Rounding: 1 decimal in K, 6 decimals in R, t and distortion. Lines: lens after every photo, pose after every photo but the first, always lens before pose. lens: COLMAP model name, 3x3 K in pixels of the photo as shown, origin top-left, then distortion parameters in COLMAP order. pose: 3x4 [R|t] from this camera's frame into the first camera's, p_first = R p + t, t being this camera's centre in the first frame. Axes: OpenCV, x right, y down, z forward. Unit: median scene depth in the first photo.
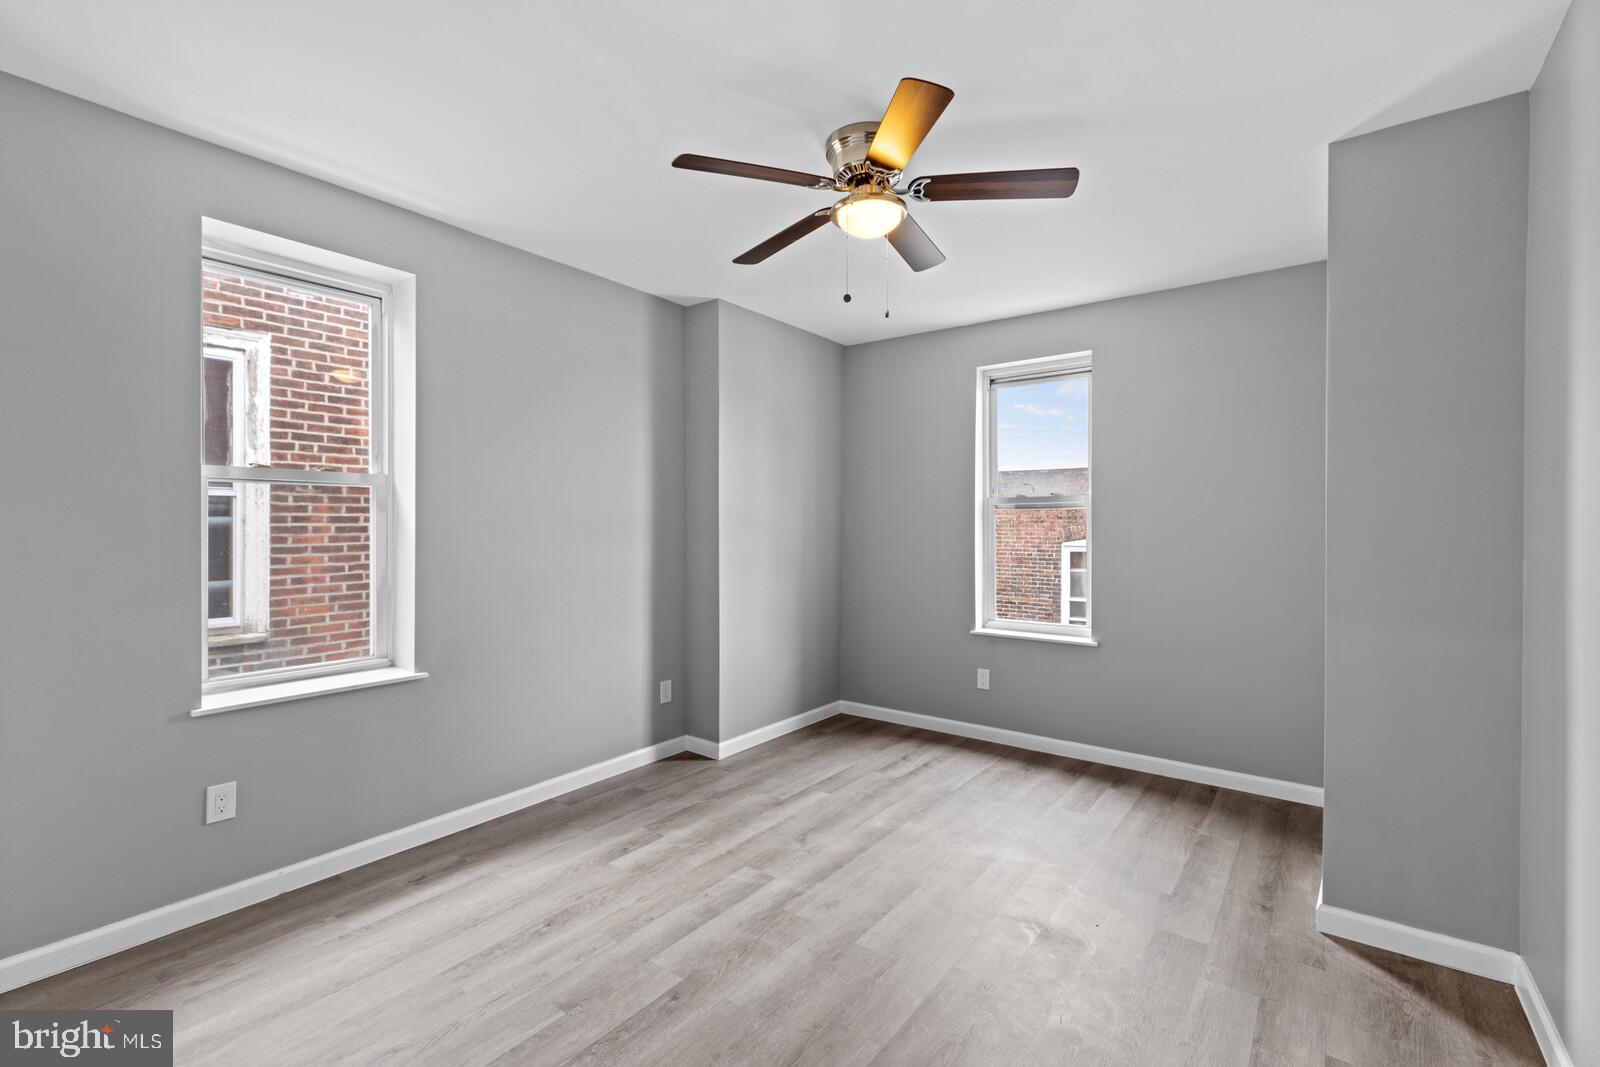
lens RADIAL K [[712.3, 0, 801.6], [0, 712.3, 523.3], [0, 0, 1]] dist [0.001822, 0.000860]
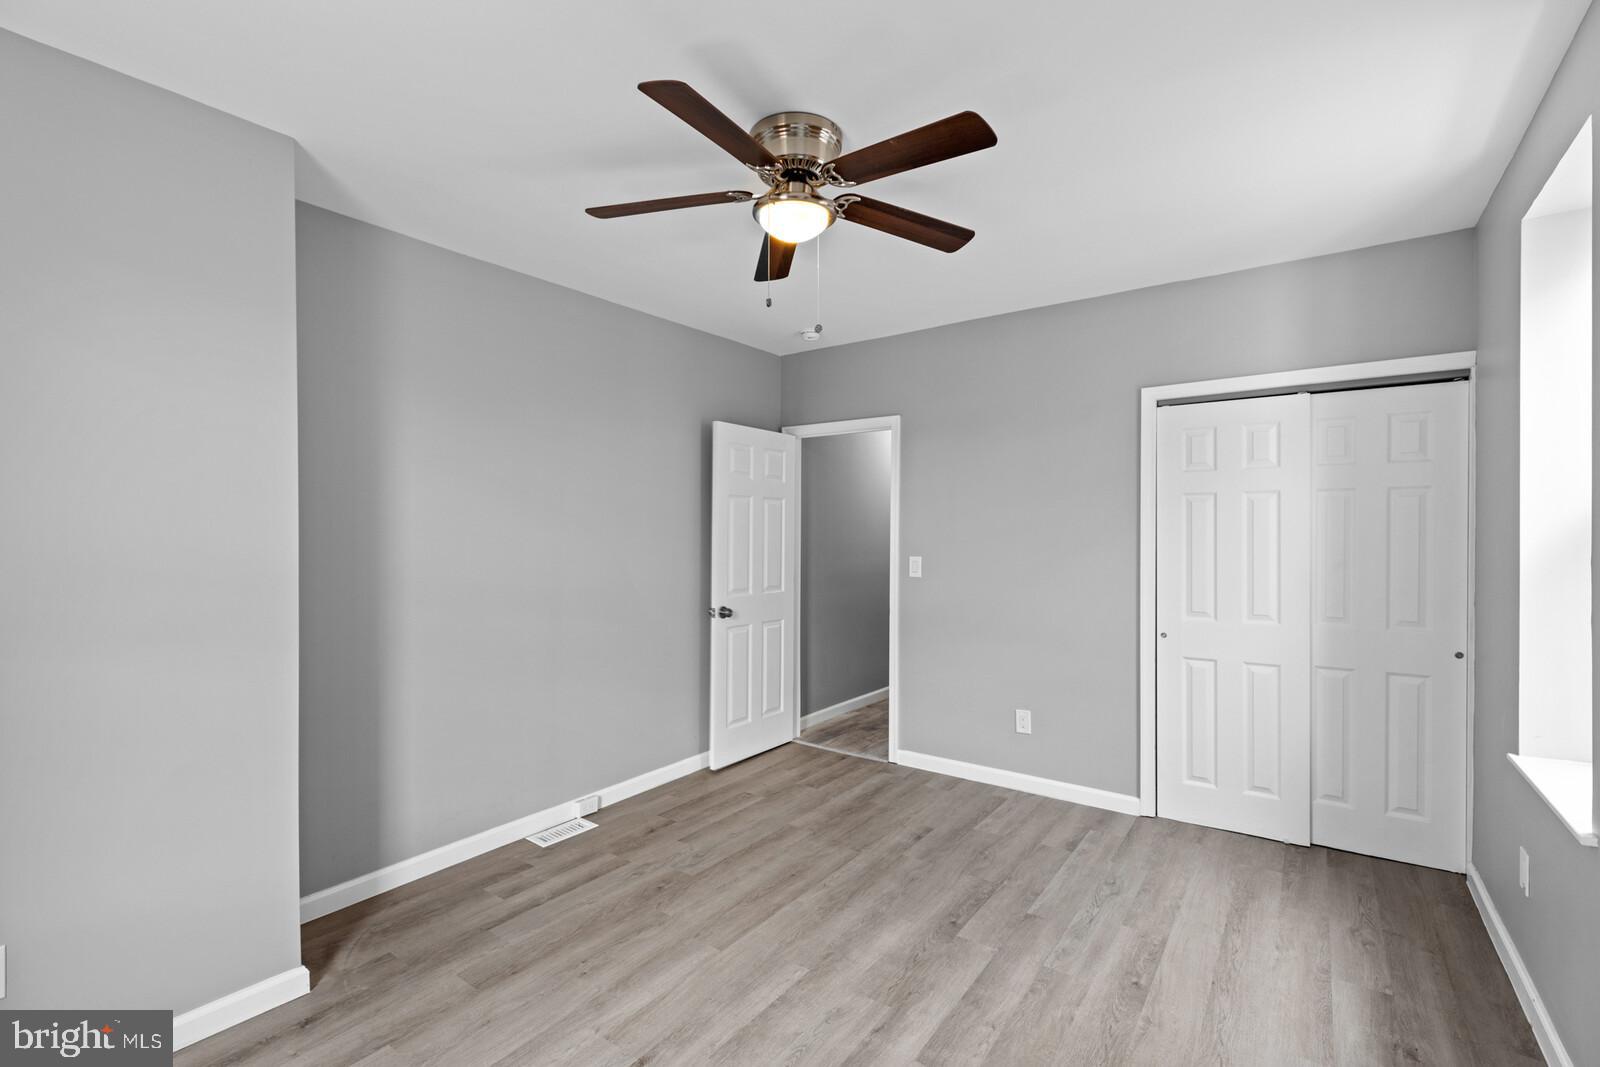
lens RADIAL K [[712.3, 0, 801.6], [0, 712.3, 523.3], [0, 0, 1]] dist [0.001822, 0.000860]
pose [[-0.999736, -0.001898, -0.022881, 0.108825], [-0.001627, 0.999928, -0.011872, -0.028783], [0.022902, -0.011832, -0.999668, 1.991674]]
